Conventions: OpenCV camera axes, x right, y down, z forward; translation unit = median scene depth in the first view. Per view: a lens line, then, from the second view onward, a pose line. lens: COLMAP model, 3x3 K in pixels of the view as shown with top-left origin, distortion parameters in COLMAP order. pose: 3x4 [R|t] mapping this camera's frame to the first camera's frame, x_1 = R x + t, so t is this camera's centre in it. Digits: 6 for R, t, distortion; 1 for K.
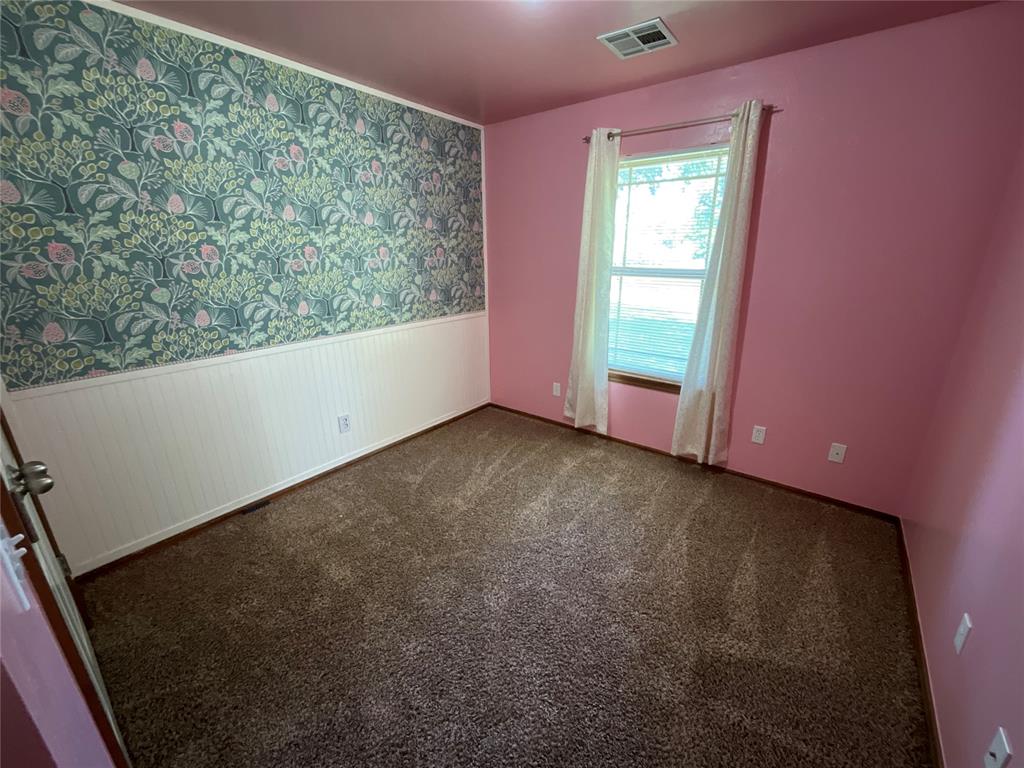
lens RADIAL K [[416.1, 0, 514.6], [0, 416.1, 385.7], [0, 0, 1]] dist [-0.001017, 0.001263]
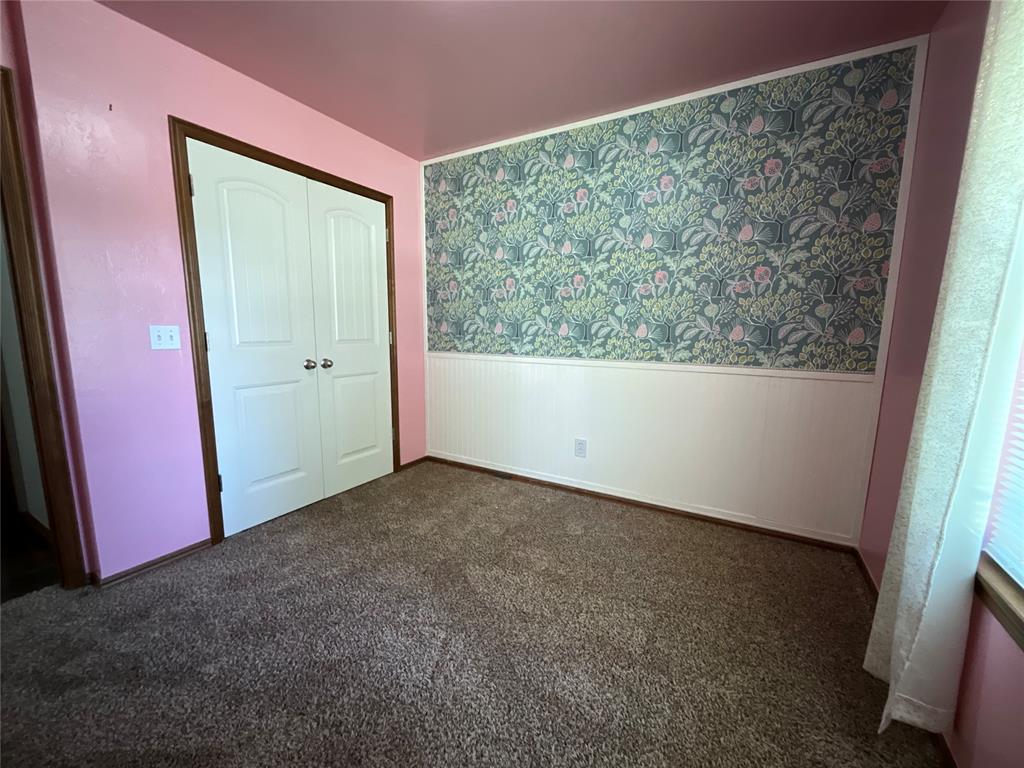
lens RADIAL K [[416.1, 0, 516.8], [0, 416.1, 331.5], [0, 0, 1]] dist [-0.001017, 0.001263]
pose [[0.137570, 0.107835, -0.984605, 0.568425], [-0.262492, 0.962483, 0.068737, -0.226317], [0.955077, 0.248994, 0.160714, 0.709872]]
